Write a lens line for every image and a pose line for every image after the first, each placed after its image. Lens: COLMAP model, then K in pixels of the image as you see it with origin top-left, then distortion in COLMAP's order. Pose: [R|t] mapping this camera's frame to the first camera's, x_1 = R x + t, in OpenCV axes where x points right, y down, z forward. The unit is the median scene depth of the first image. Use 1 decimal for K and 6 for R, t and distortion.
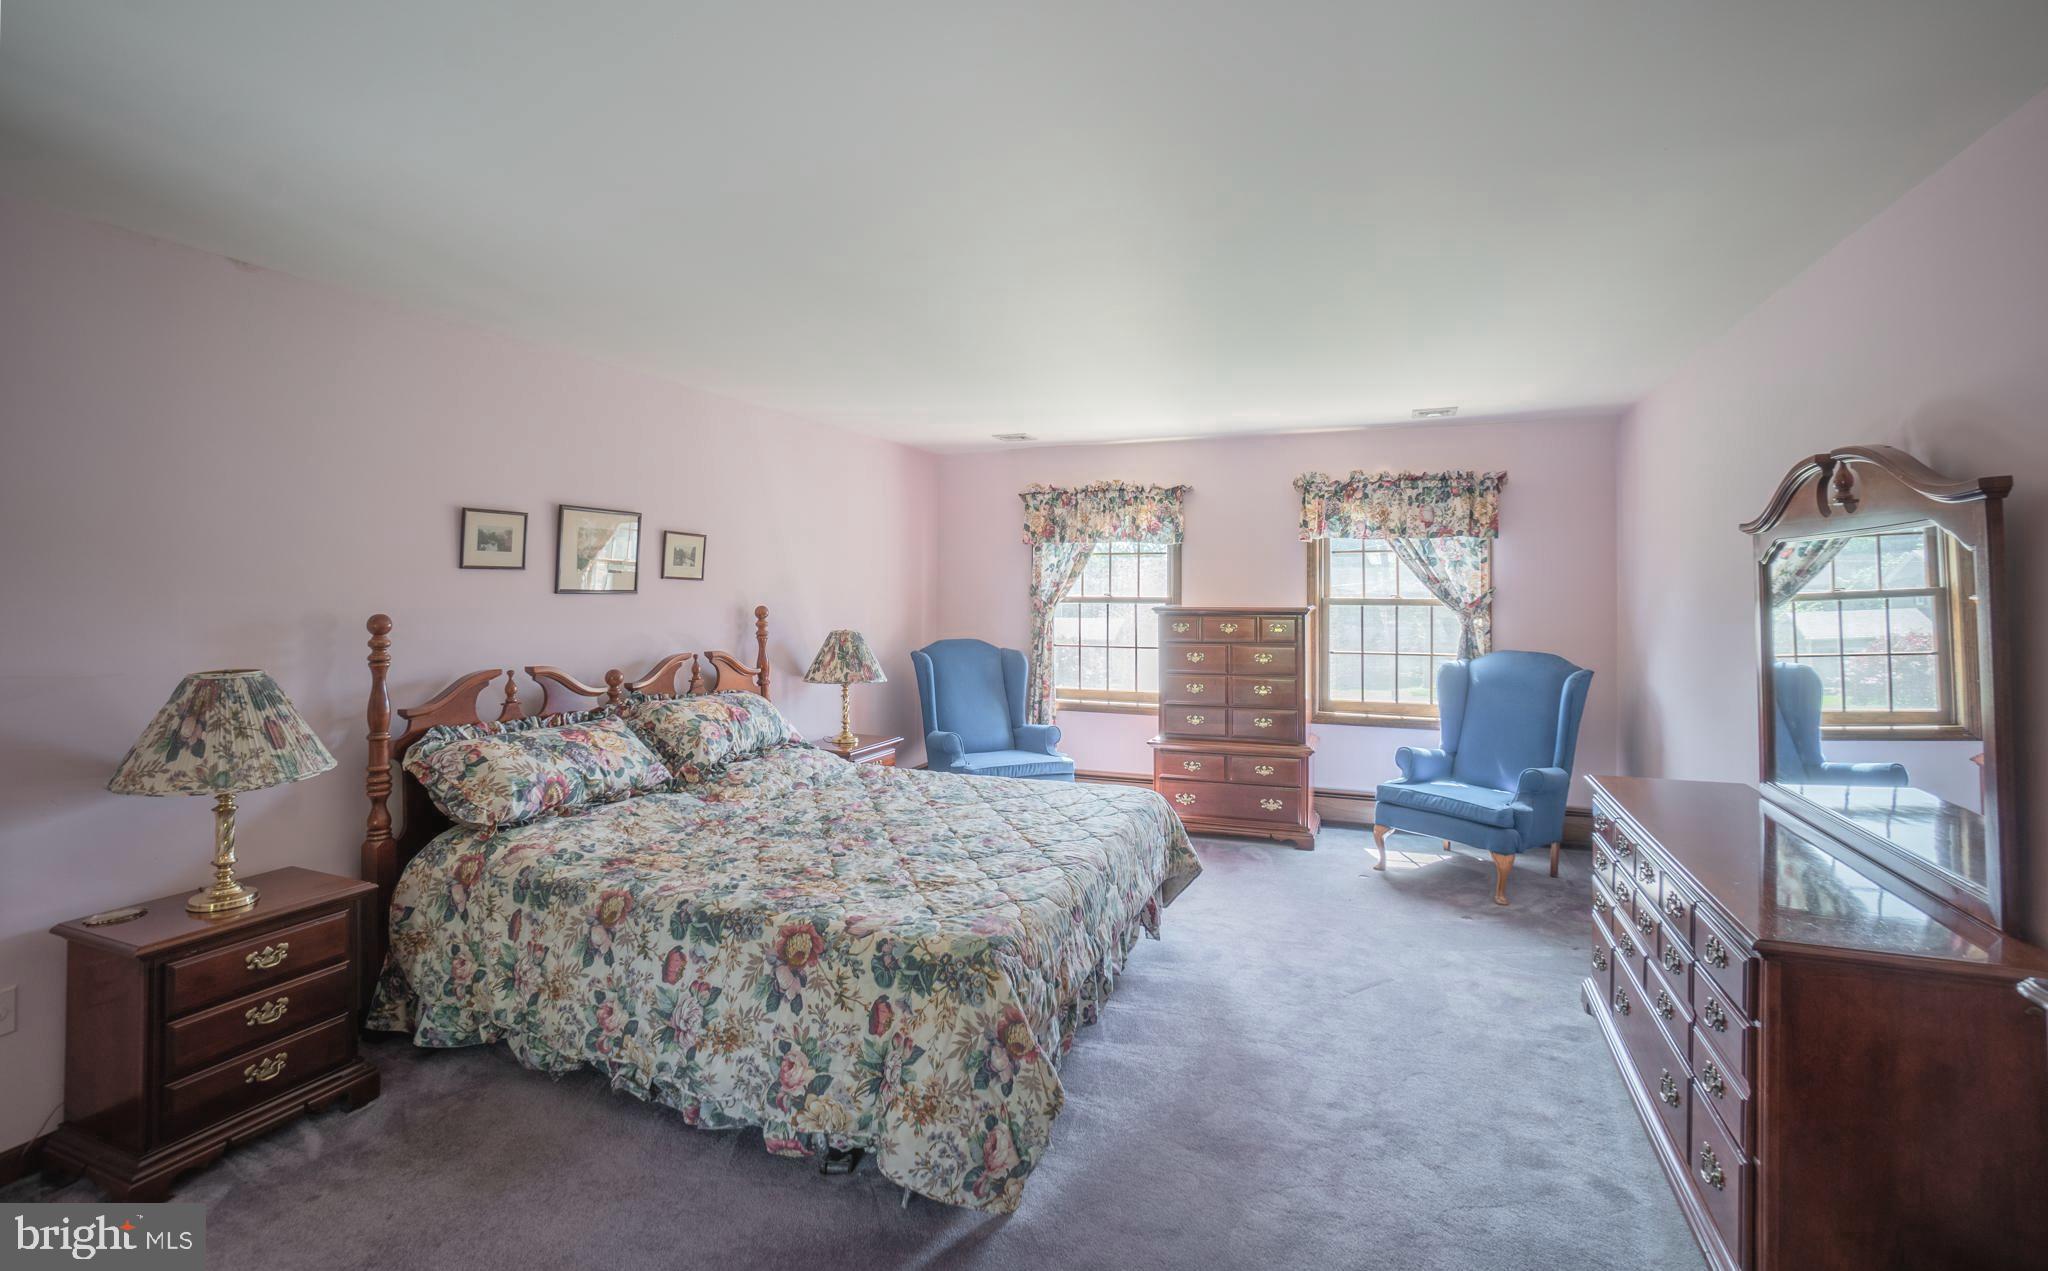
lens RADIAL K [[987.6, 0, 1022.7], [0, 987.6, 561.0], [0, 0, 1]] dist [-0.061904, -0.000024]
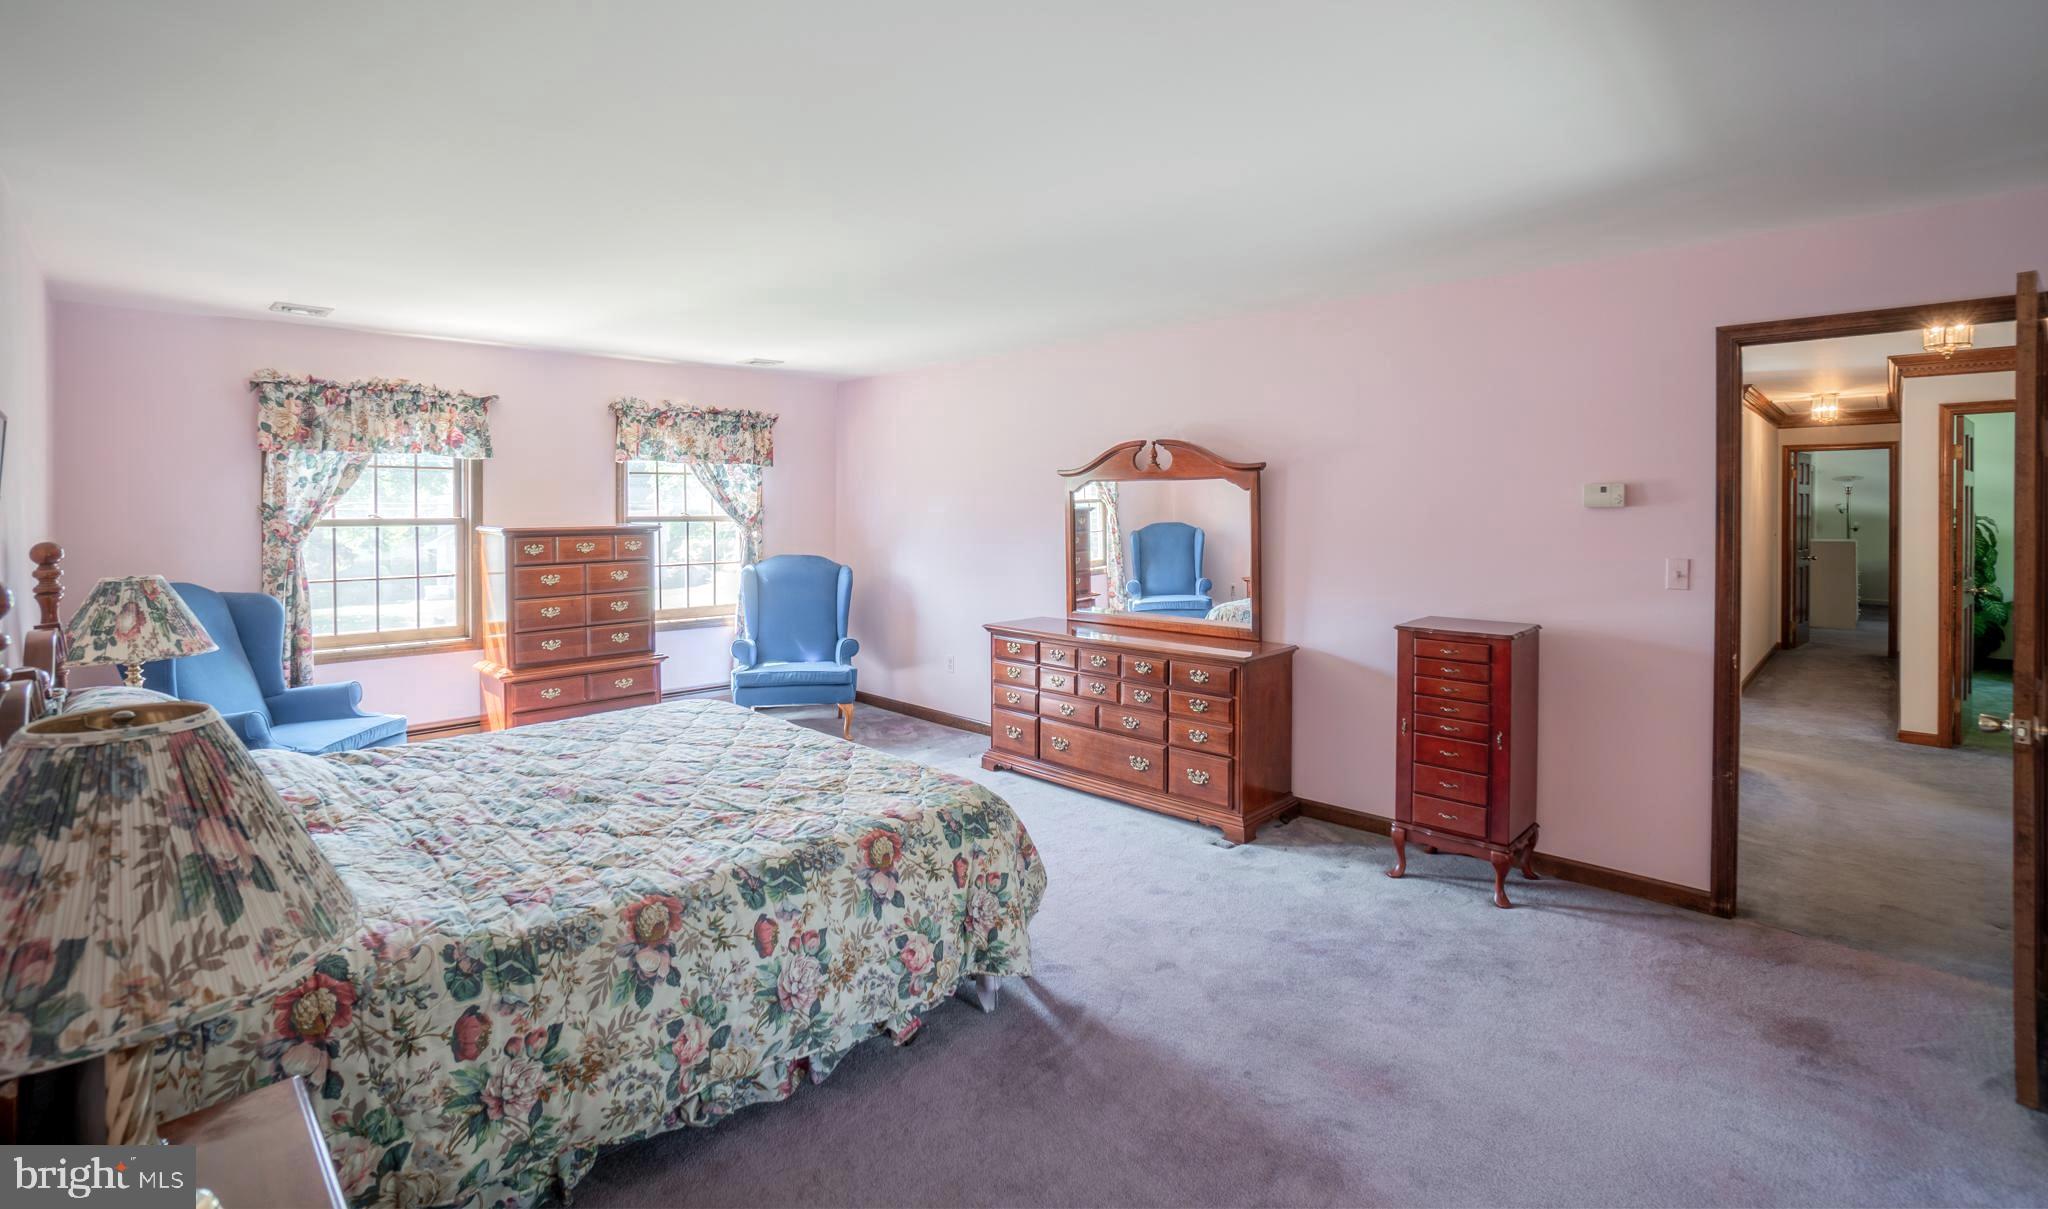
lens RADIAL K [[889.7, 0, 1024.0], [0, 889.7, 604.5], [0, 0, 1]] dist [-0.001241, -0.000091]
pose [[0.399813, -0.104768, 0.910590, -0.447186], [-0.018569, 0.992317, 0.122324, 0.006876], [-0.916409, -0.065815, 0.394795, 0.223336]]
